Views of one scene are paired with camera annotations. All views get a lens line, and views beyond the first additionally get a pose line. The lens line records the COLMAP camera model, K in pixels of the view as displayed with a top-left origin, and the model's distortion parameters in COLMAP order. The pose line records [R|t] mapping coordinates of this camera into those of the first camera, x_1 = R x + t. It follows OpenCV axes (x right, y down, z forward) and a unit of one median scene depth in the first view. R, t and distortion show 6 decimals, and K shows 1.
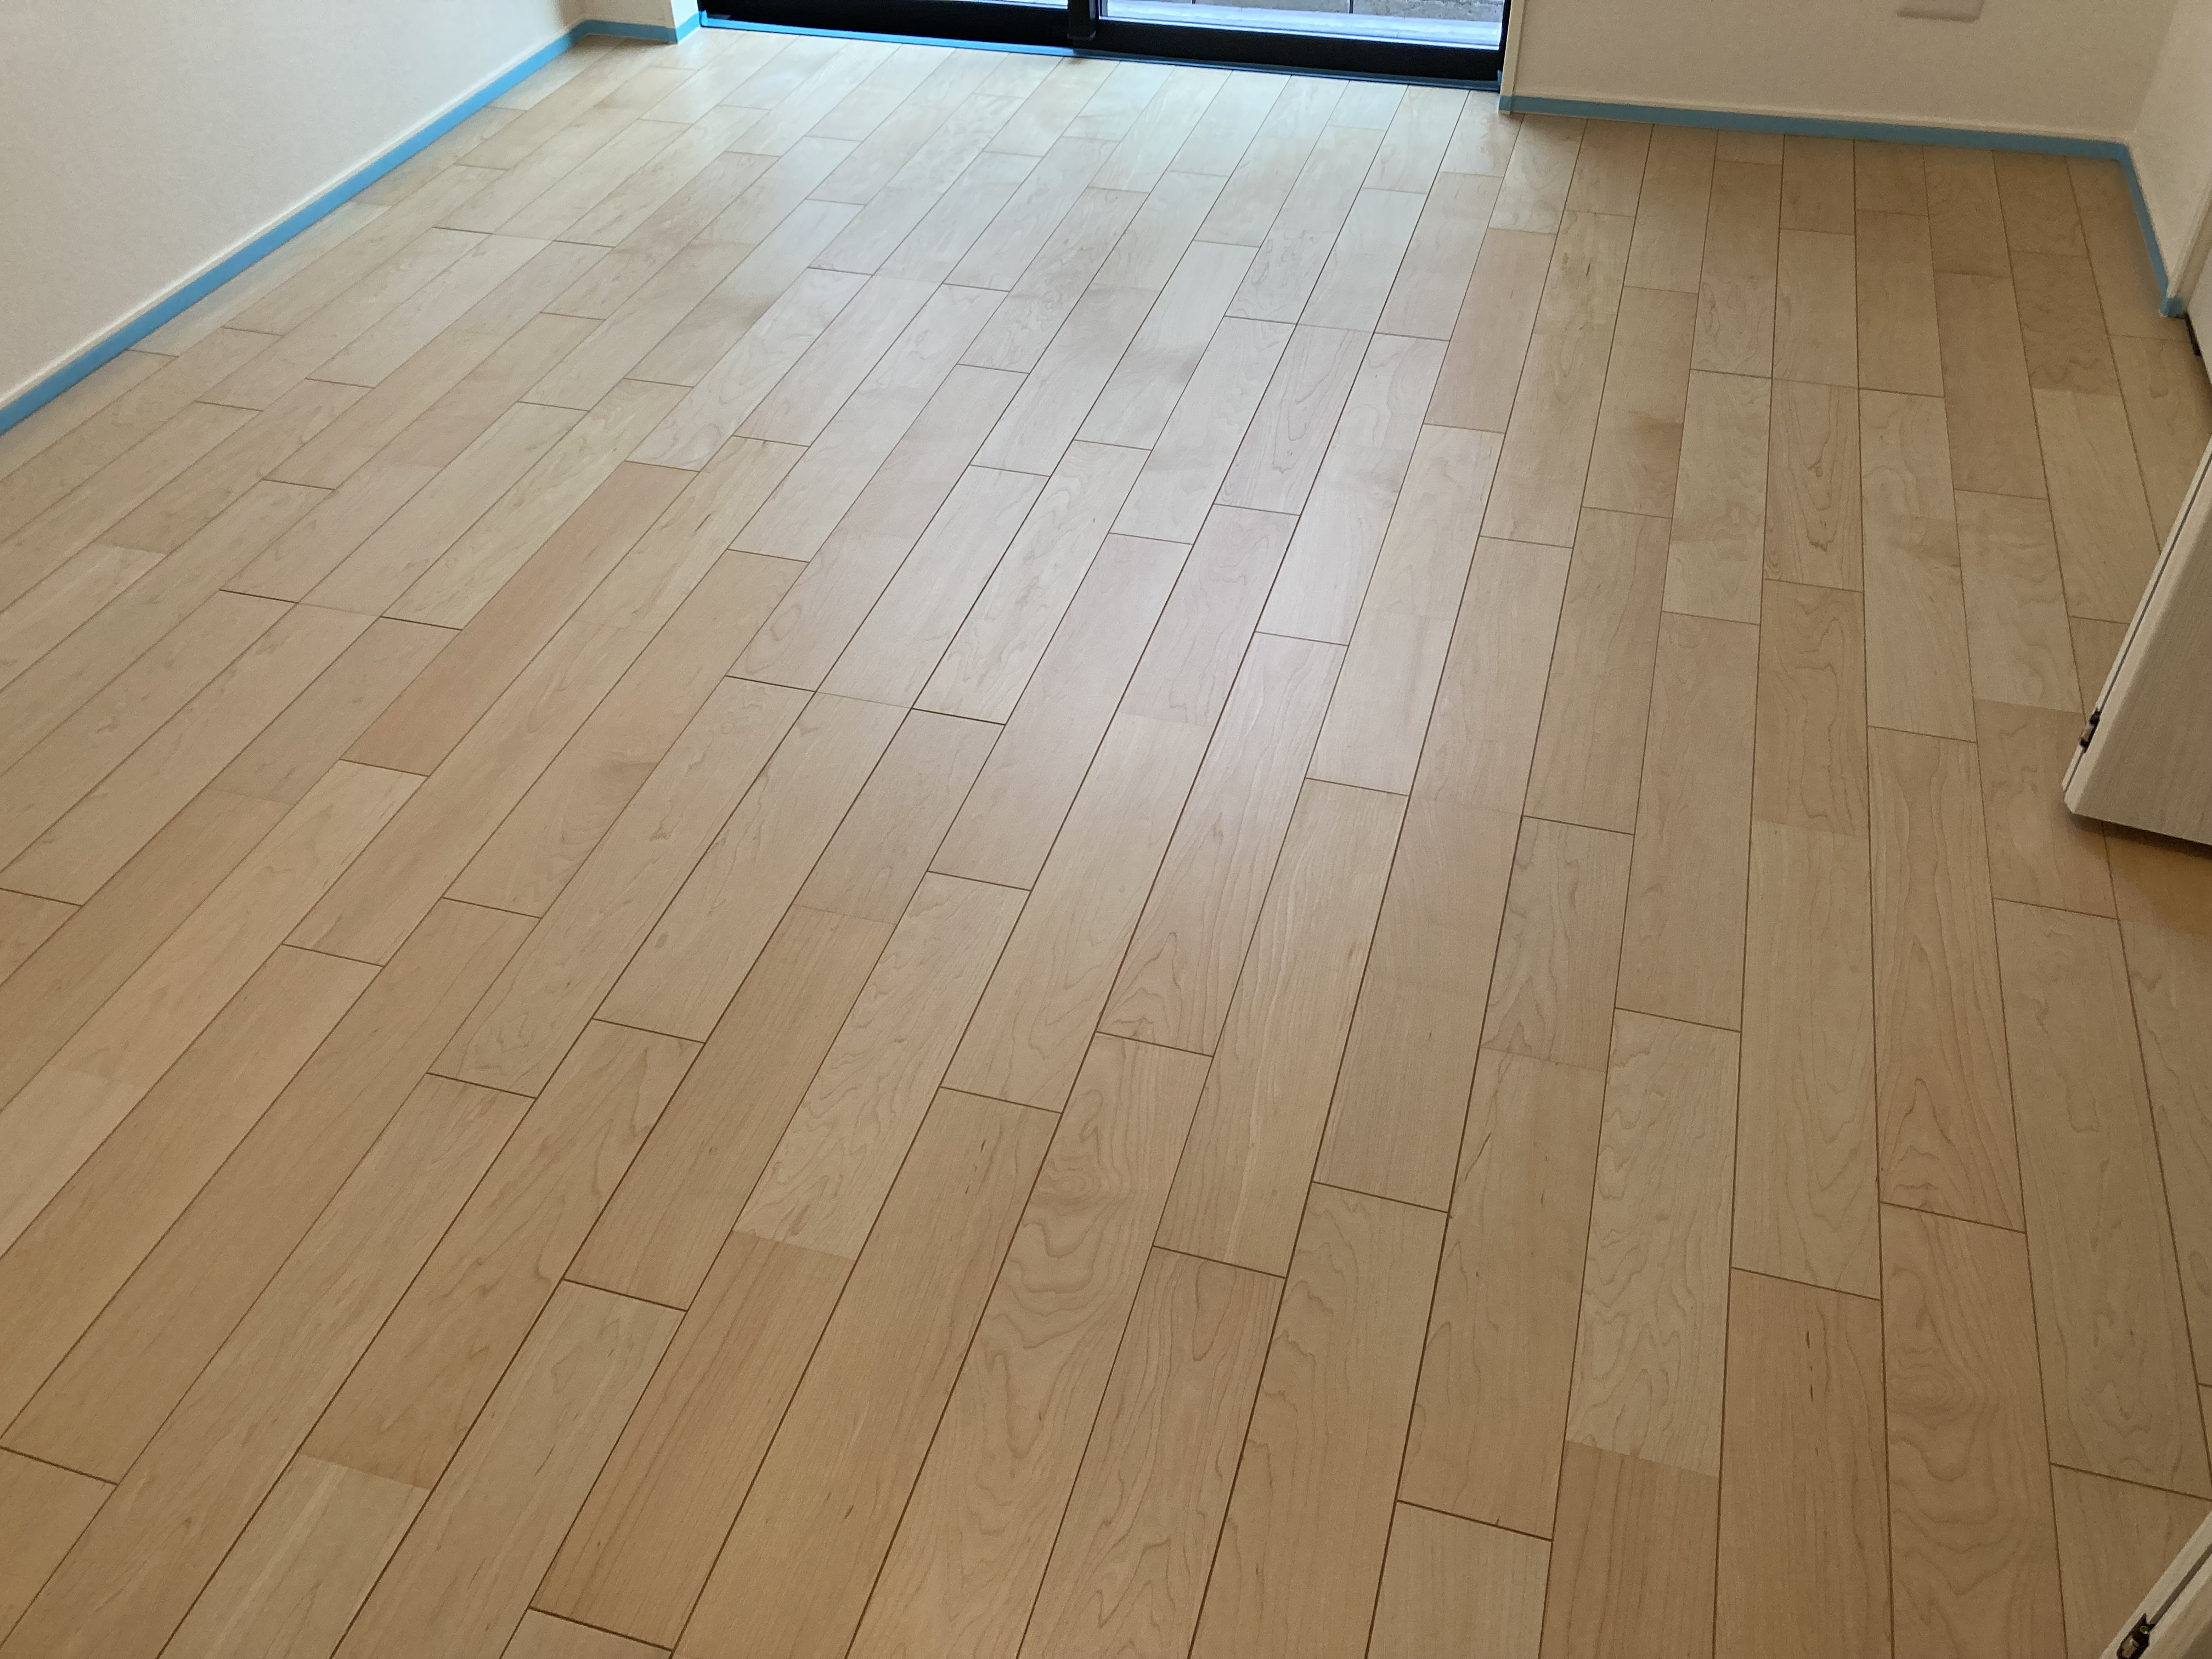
lens RADIAL K [[1753.1, 0, 1143.0], [0, 1753.1, 821.4], [0, 0, 1]] dist [0.012050, 0.000669]
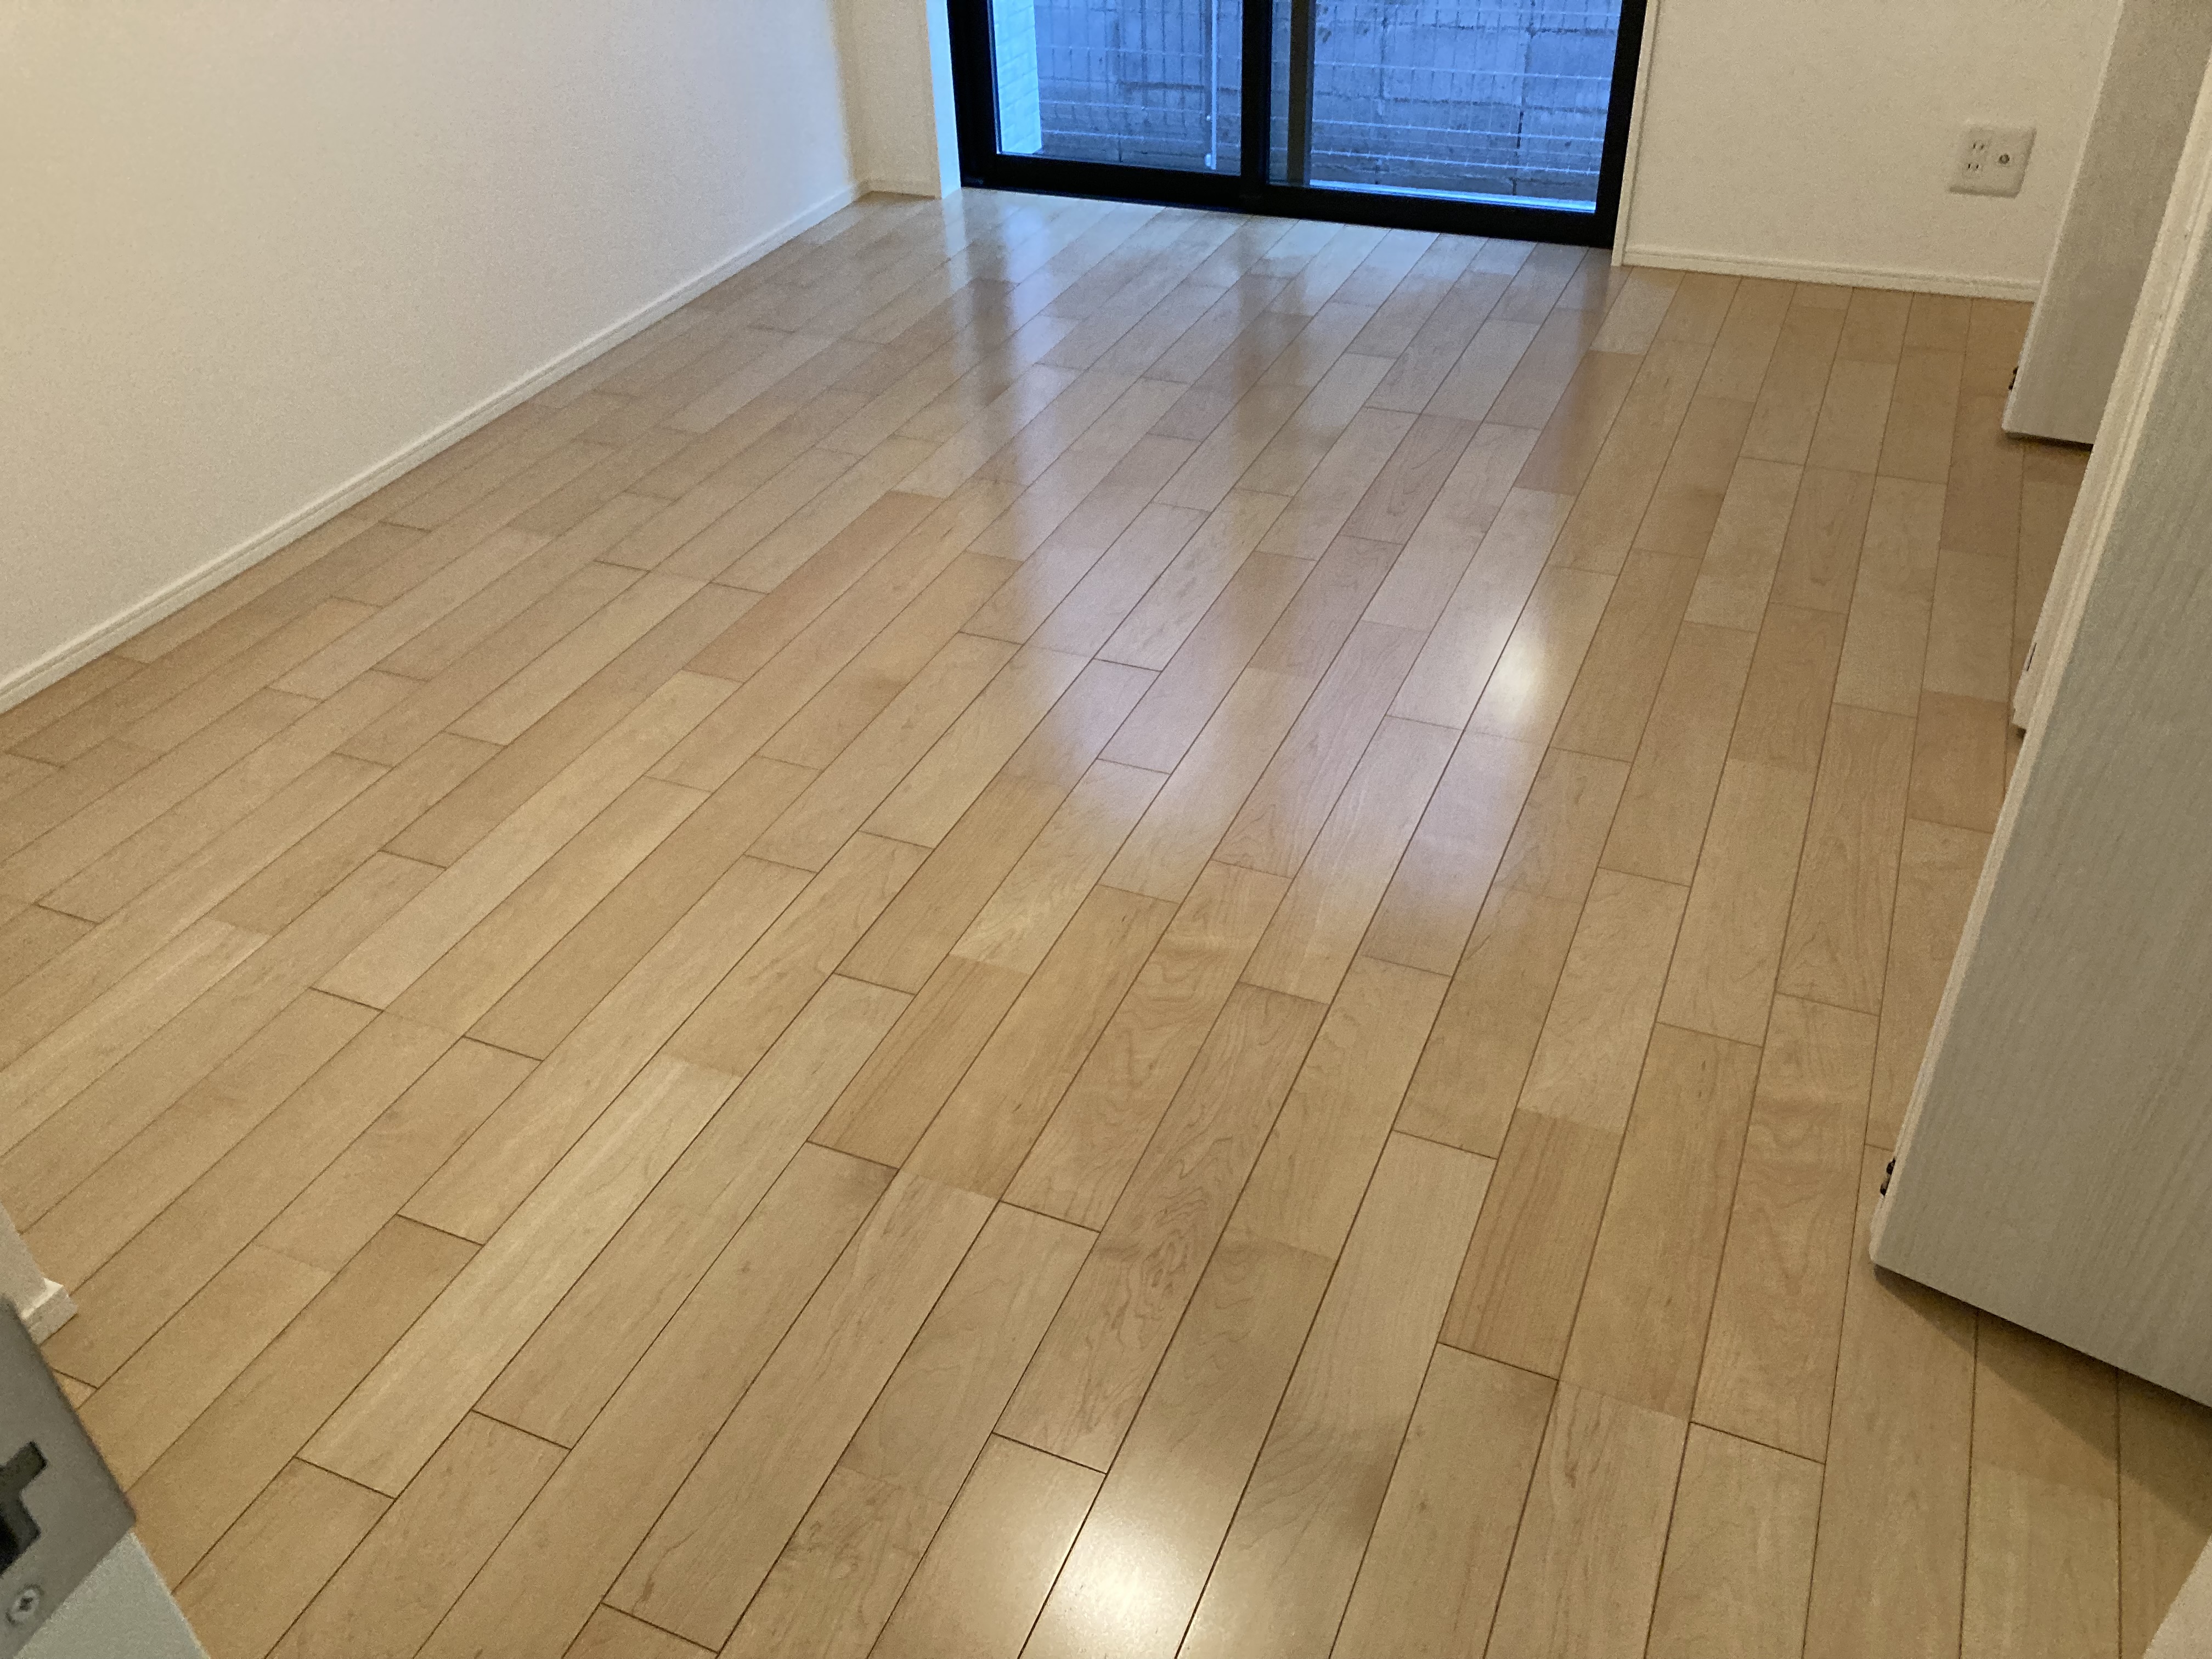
lens RADIAL K [[1801.6, 0, 1106.0], [0, 1801.6, 829.5], [0, 0, 1]] dist [0.032712, 0.009327]
pose [[0.991144, 0.062700, -0.117059, 0.034022], [-0.074500, 0.992264, -0.099307, 0.149659], [0.109926, 0.107149, 0.988147, -0.254770]]
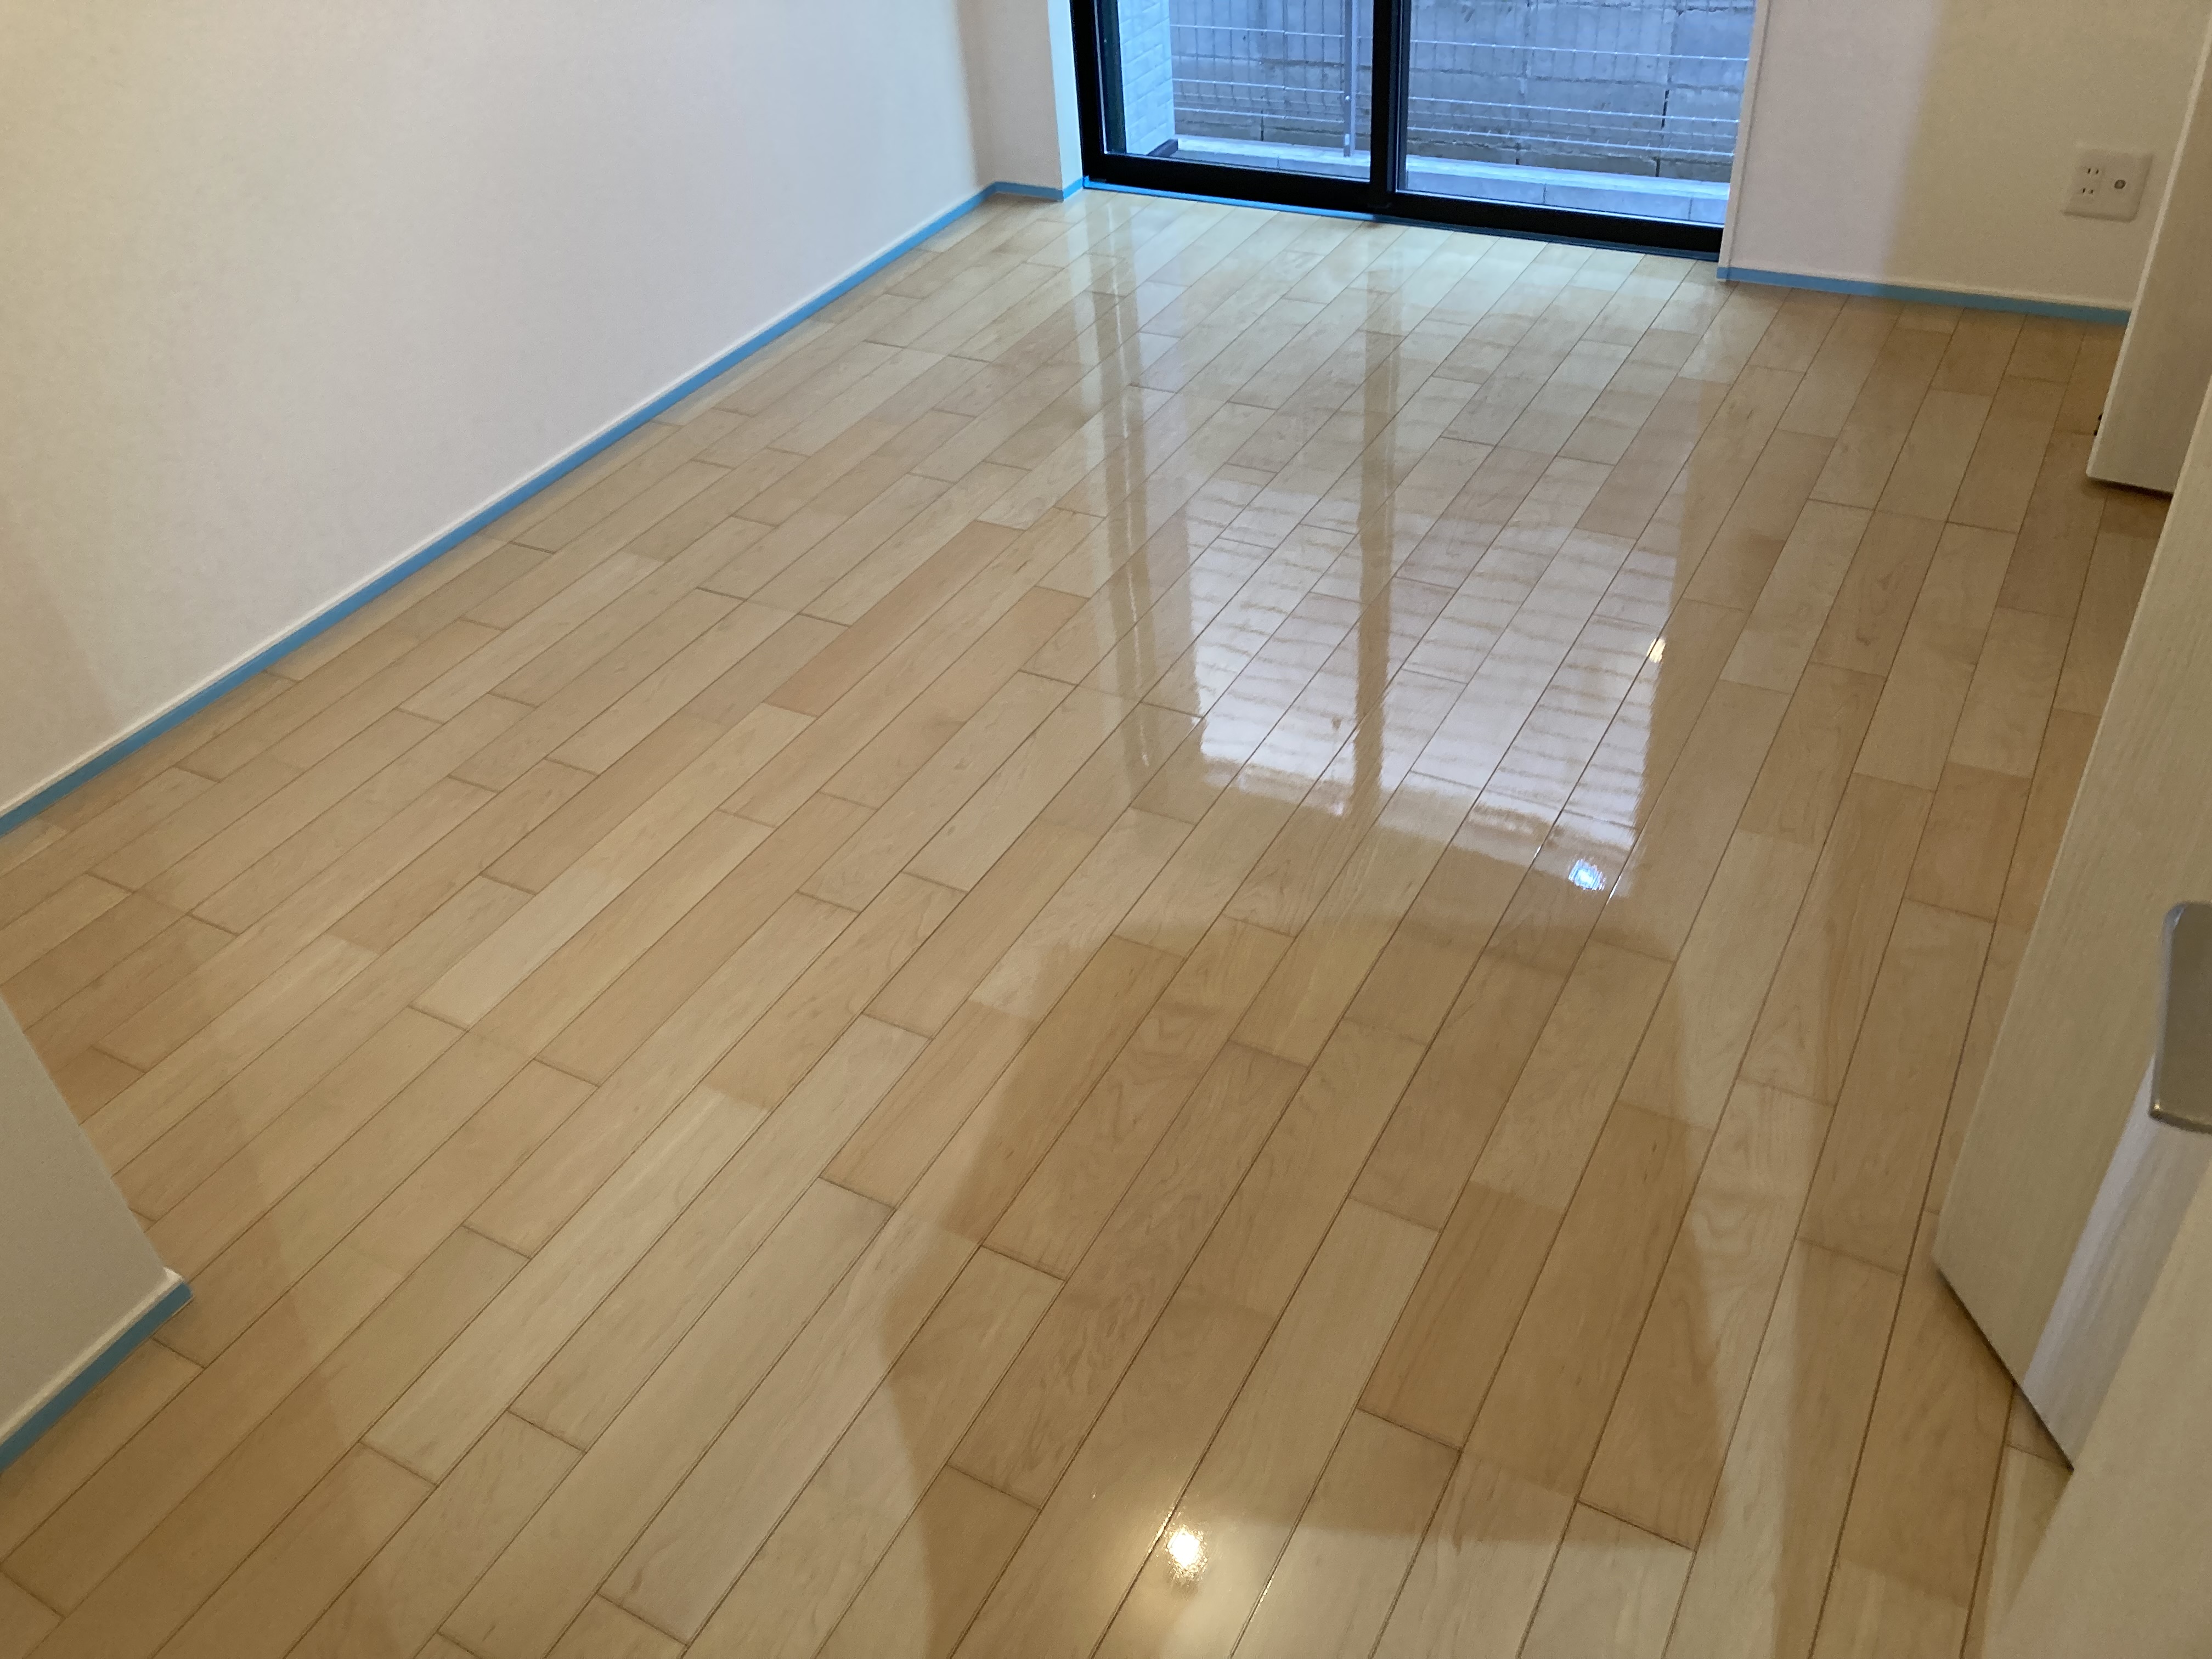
lens RADIAL K [[1801.6, 0, 1106.0], [0, 1801.6, 829.5], [0, 0, 1]] dist [0.032712, 0.009327]
pose [[0.970931, 0.100099, -0.217425, 0.123088], [-0.111811, 0.992832, -0.042218, 0.075977], [0.211640, 0.065301, 0.975164, -0.306998]]
